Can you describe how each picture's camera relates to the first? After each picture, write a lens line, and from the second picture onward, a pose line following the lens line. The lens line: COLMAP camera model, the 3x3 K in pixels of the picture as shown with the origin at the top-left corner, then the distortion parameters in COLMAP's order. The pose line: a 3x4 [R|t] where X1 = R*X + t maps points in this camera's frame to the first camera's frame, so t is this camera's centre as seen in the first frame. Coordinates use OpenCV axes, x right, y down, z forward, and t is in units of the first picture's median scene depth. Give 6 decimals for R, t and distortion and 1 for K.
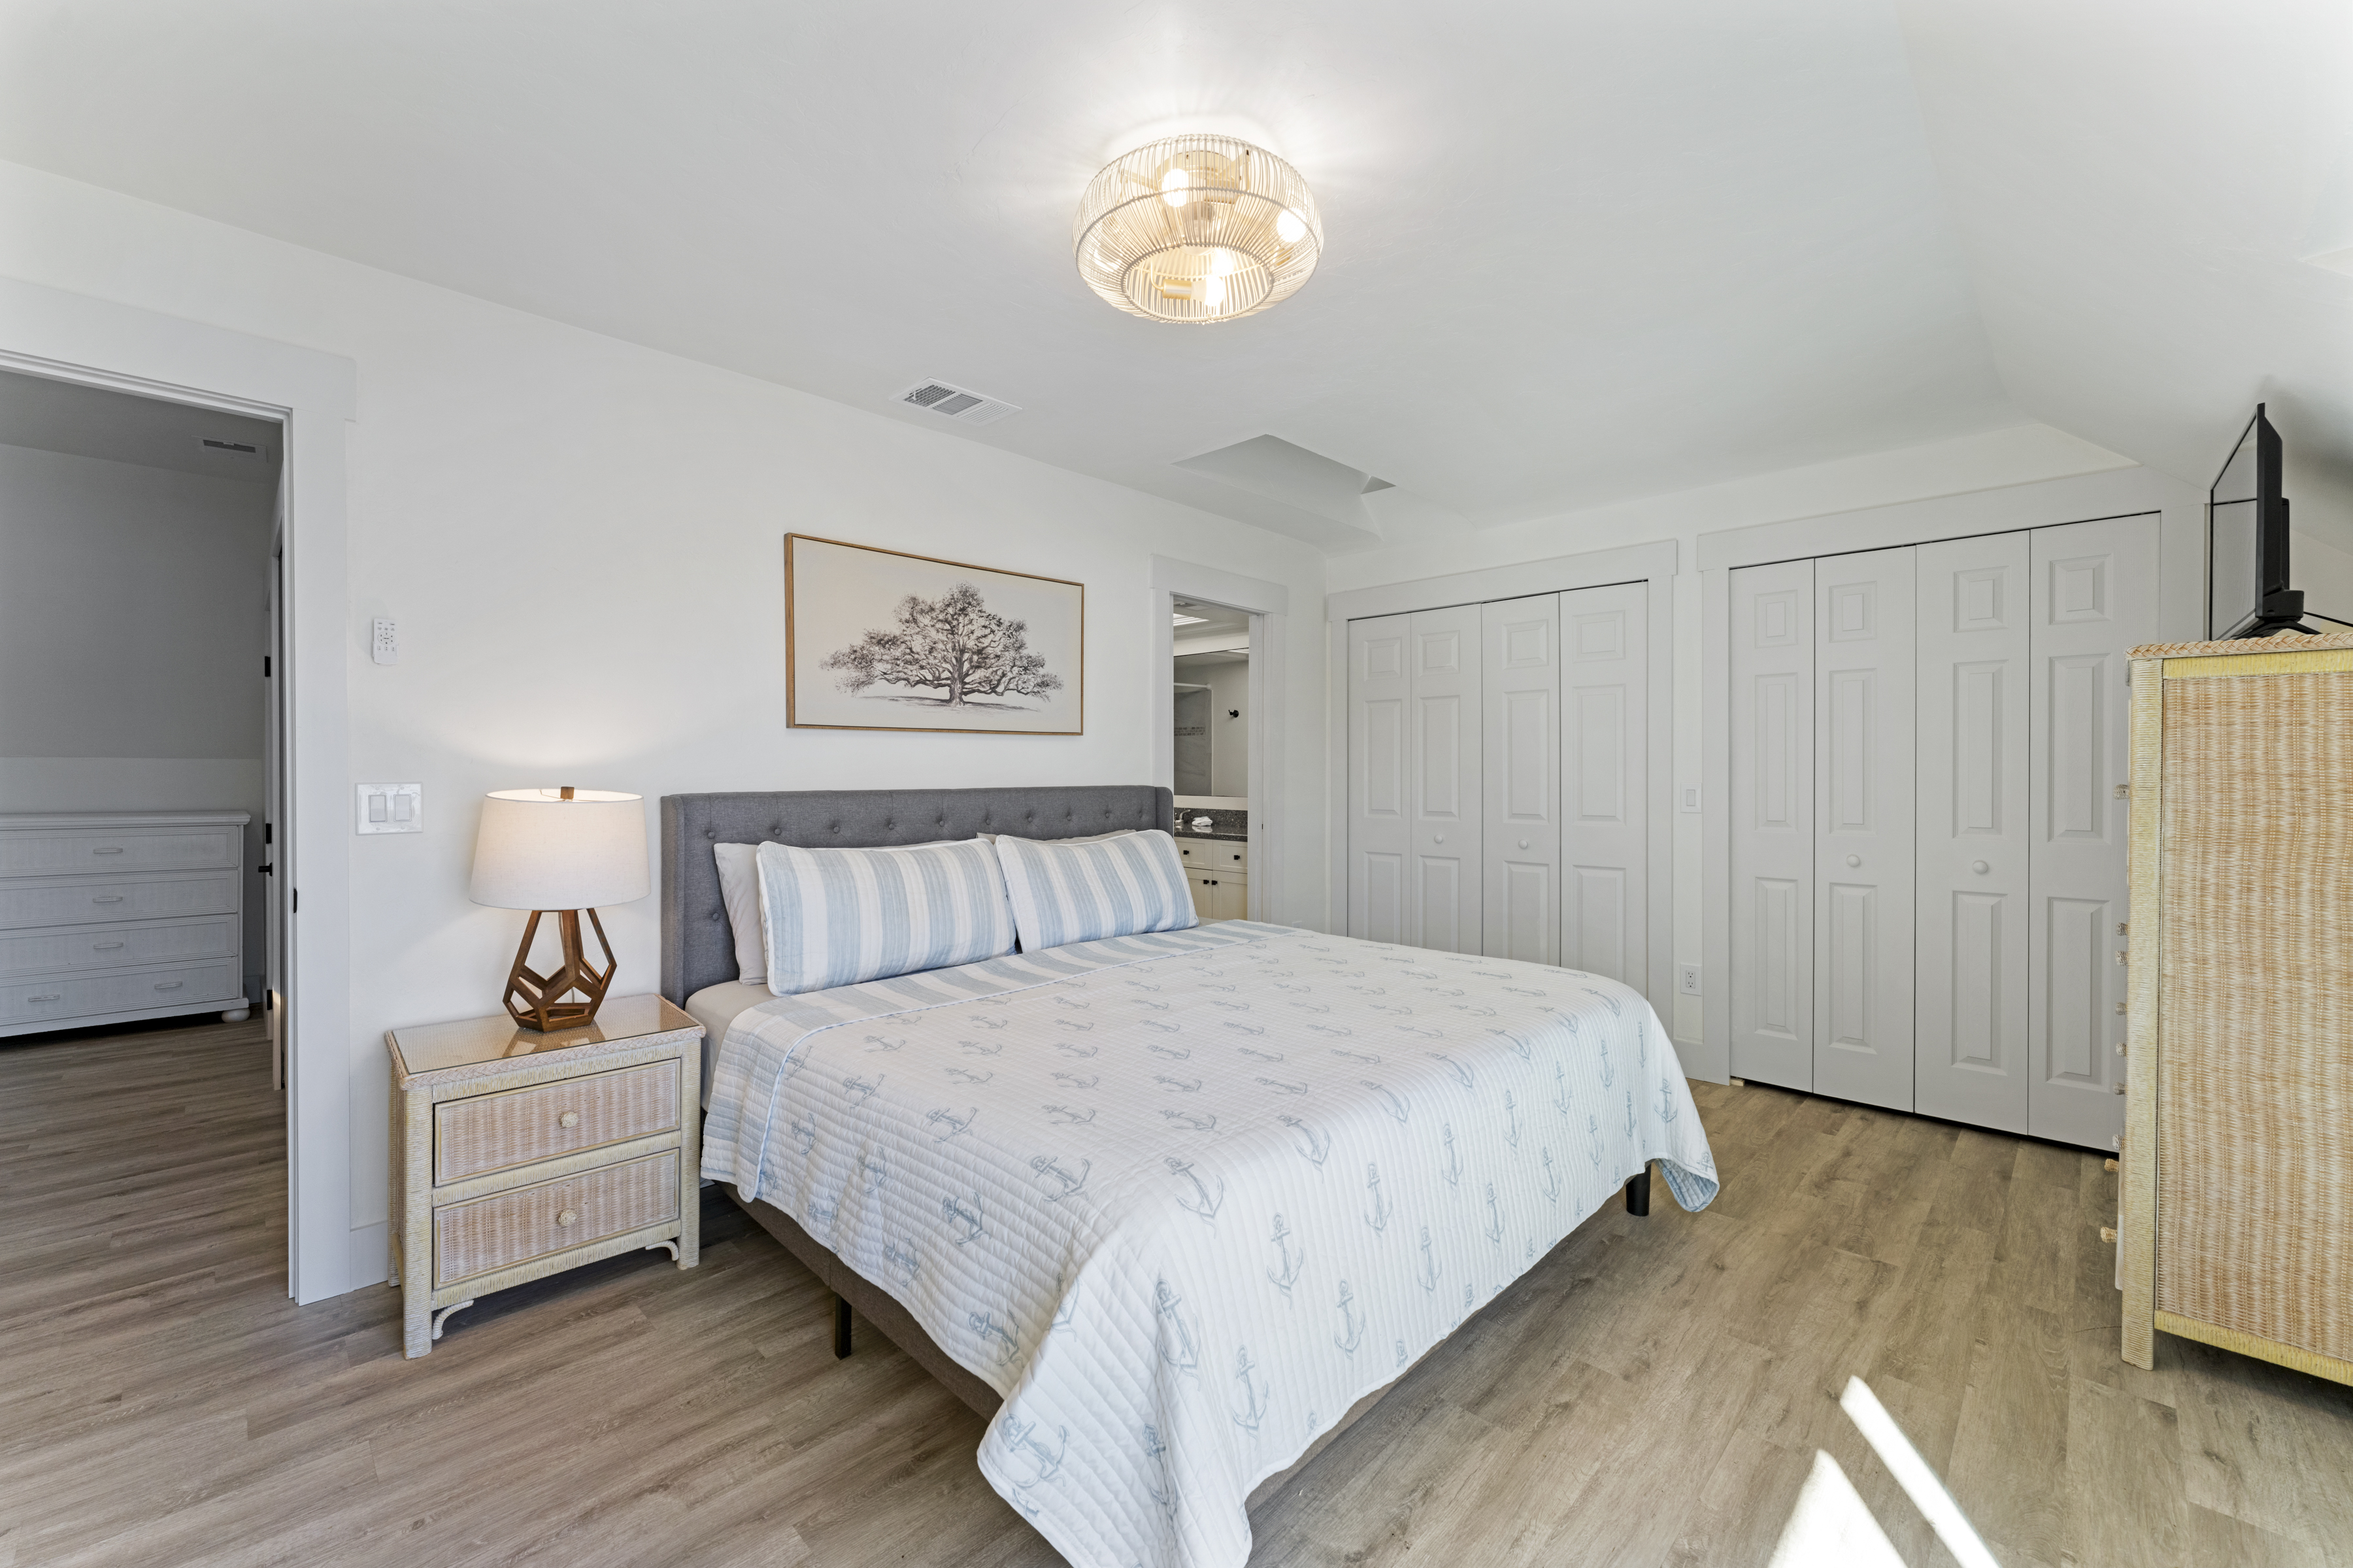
lens RADIAL K [[952.8, 0, 1170.7], [0, 952.8, 778.4], [0, 0, 1]] dist [0.000298, 0.000408]
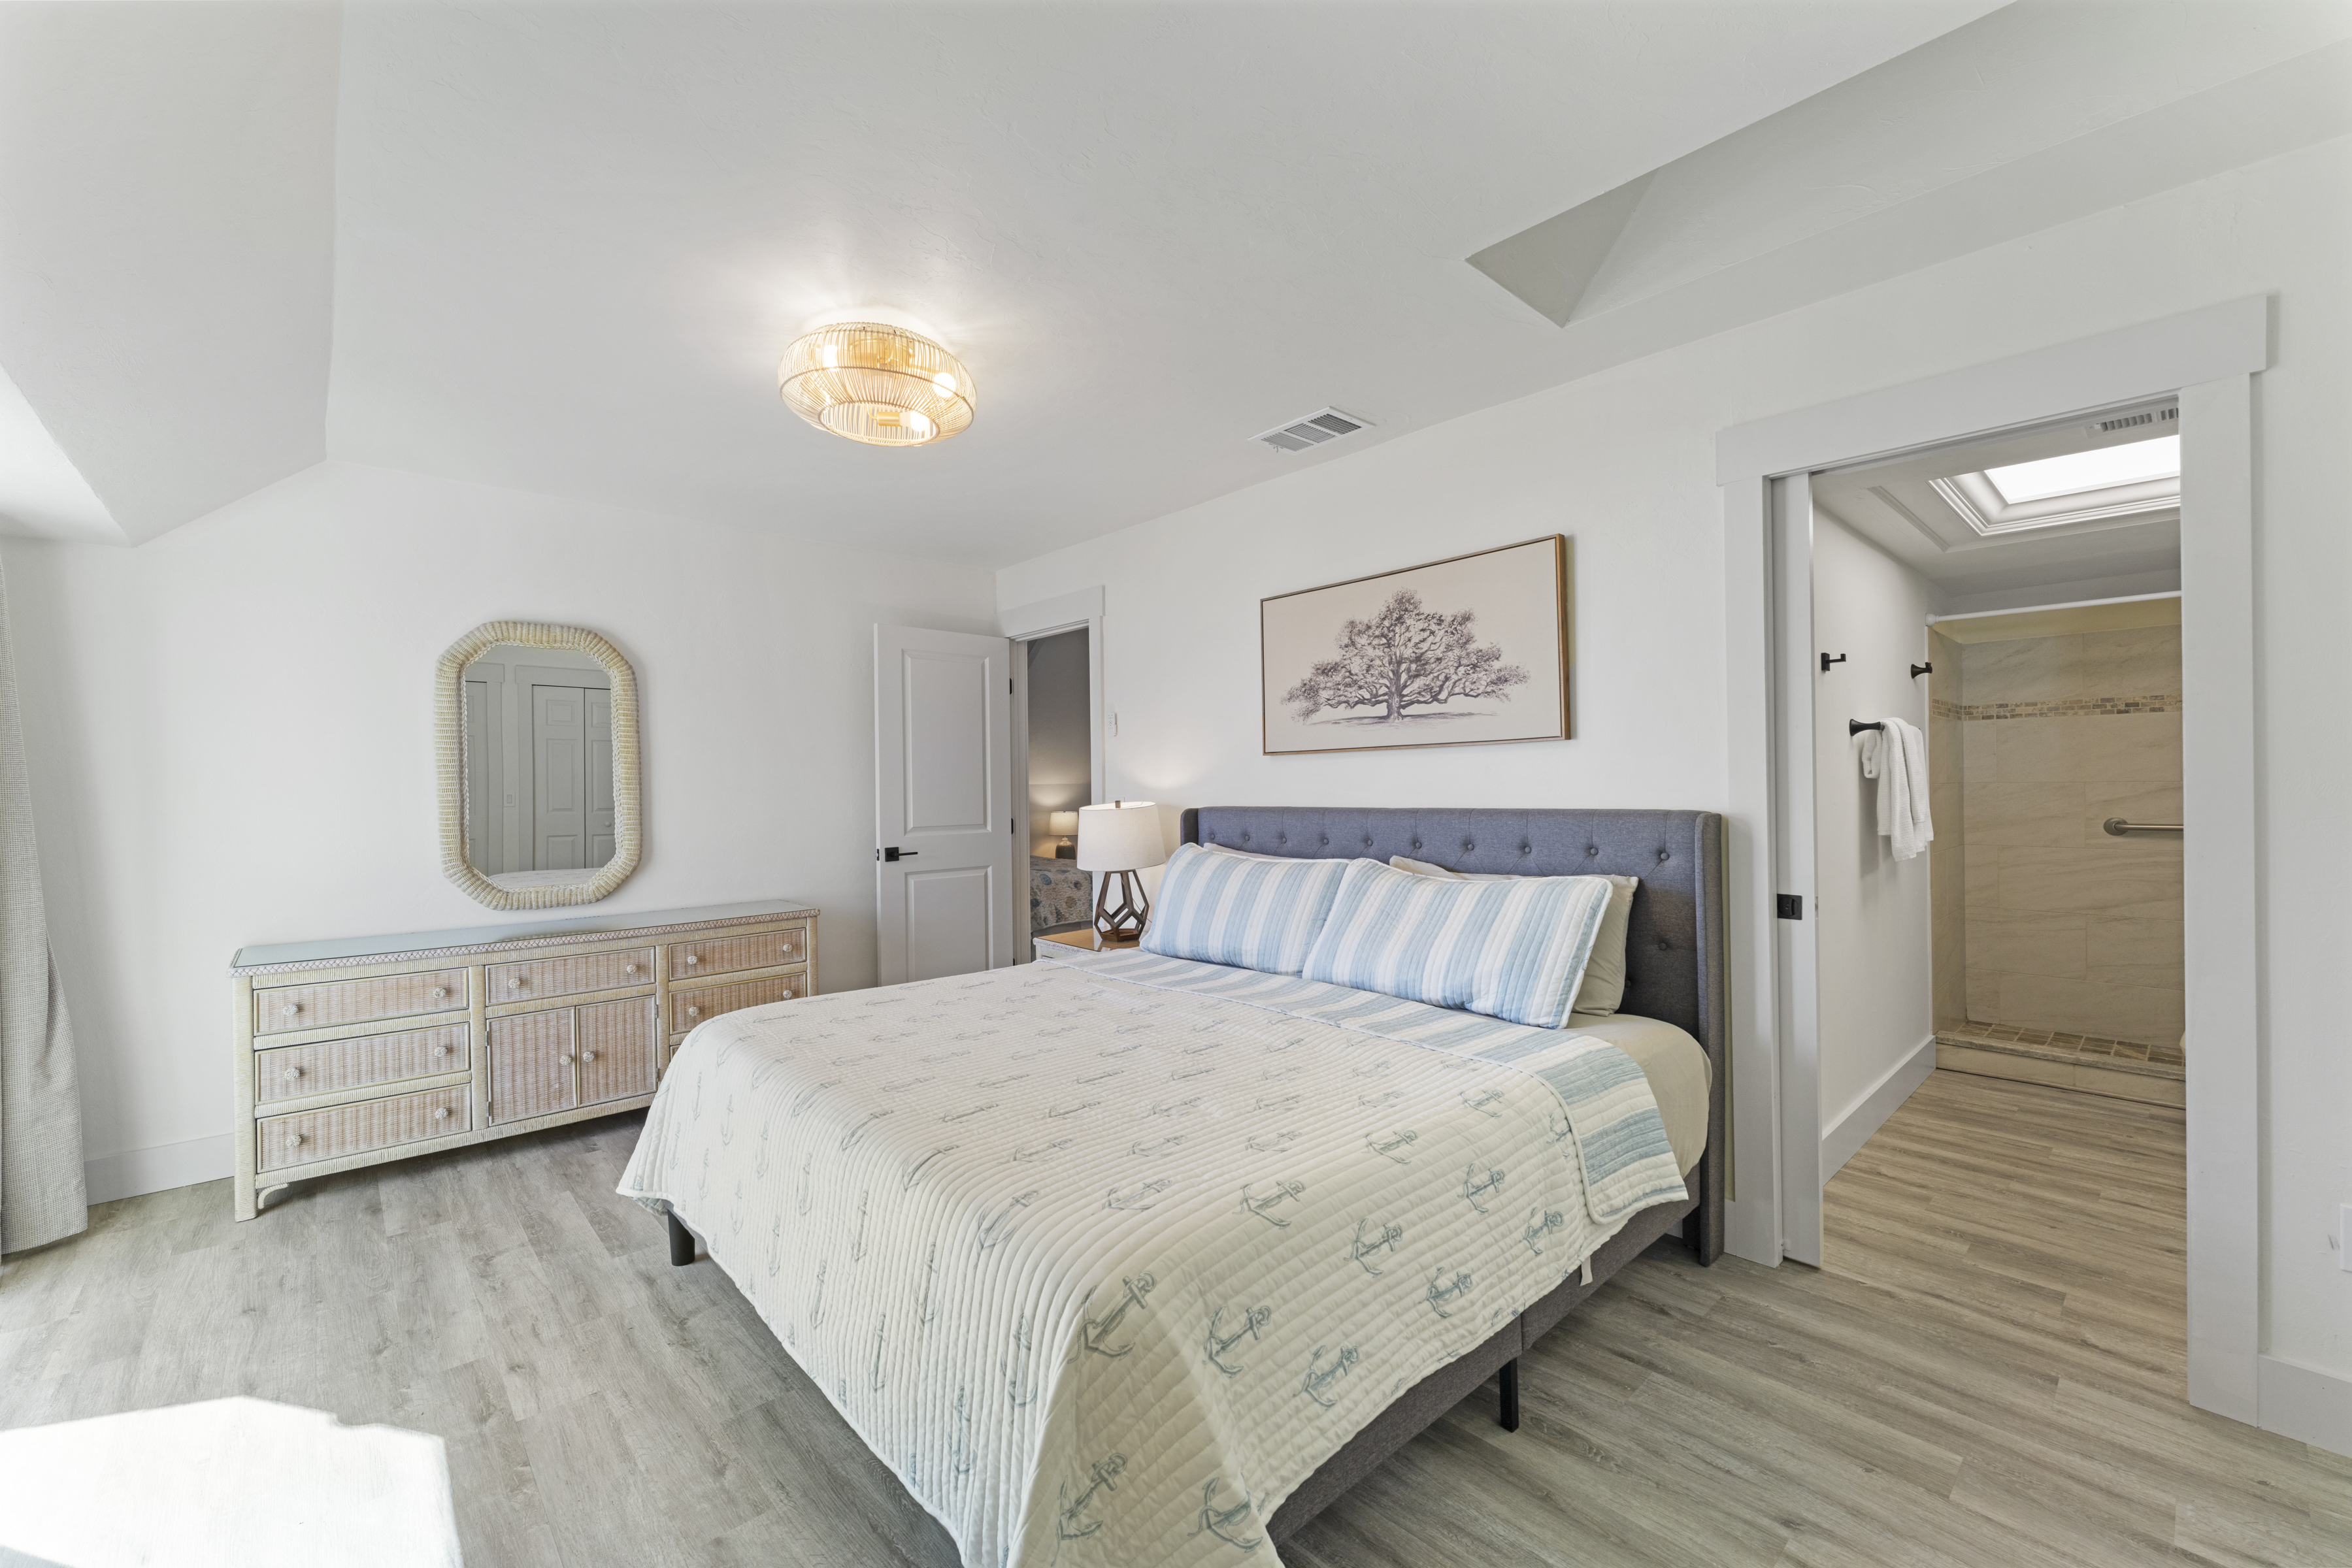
lens RADIAL K [[952.3, 0, 1171.1], [0, 952.3, 783.9], [0, 0, 1]] dist [0.000298, 0.000408]
pose [[-0.063670, -0.002040, -0.997969, 0.738279], [0.002394, 0.999995, -0.002197, -0.011908], [0.997968, -0.002529, -0.063665, 0.836917]]
